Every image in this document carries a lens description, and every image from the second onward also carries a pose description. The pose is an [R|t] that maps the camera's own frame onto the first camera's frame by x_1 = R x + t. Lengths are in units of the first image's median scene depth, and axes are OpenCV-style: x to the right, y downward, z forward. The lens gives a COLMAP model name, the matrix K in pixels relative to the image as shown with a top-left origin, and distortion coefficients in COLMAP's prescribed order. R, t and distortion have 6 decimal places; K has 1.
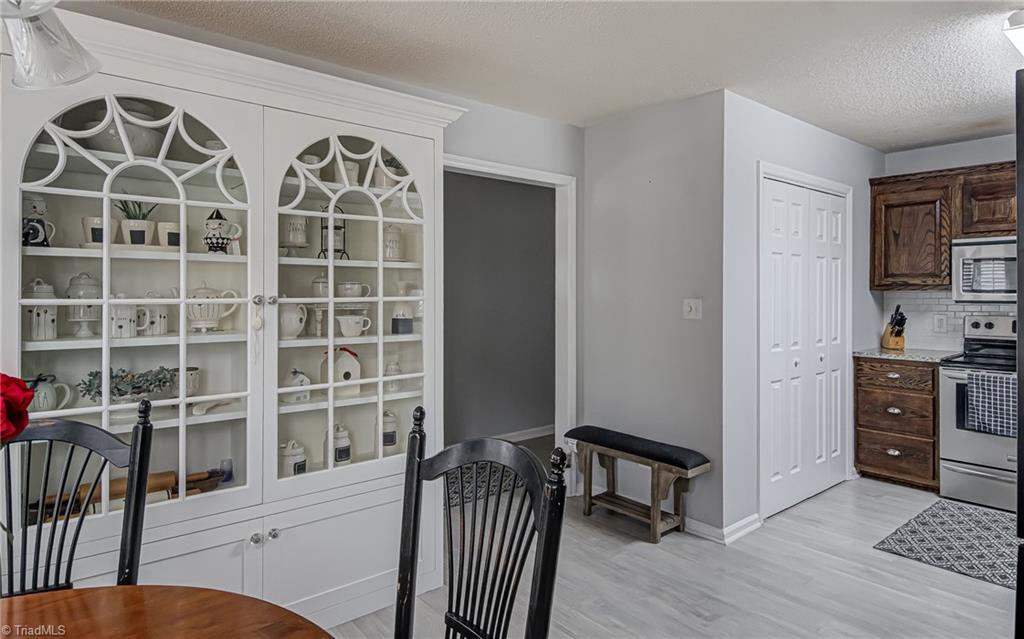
lens RADIAL K [[571.5, 0, 491.7], [0, 571.5, 288.8], [0, 0, 1]] dist [0.031768, -0.026591]
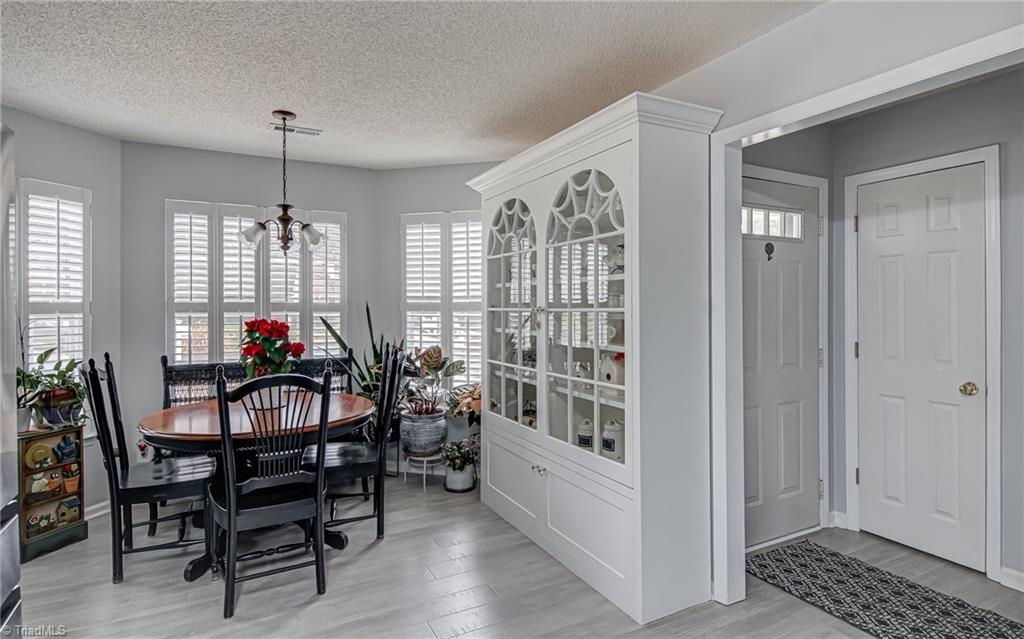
lens RADIAL K [[562.9, 0, 512.8], [0, 562.9, 308.3], [0, 0, 1]] dist [0.029755, -0.026818]
pose [[-0.199604, 0.004437, -0.979867, 0.900304], [0.009460, 0.999952, 0.002601, 0.008668], [0.979831, -0.008751, -0.199637, 1.067469]]
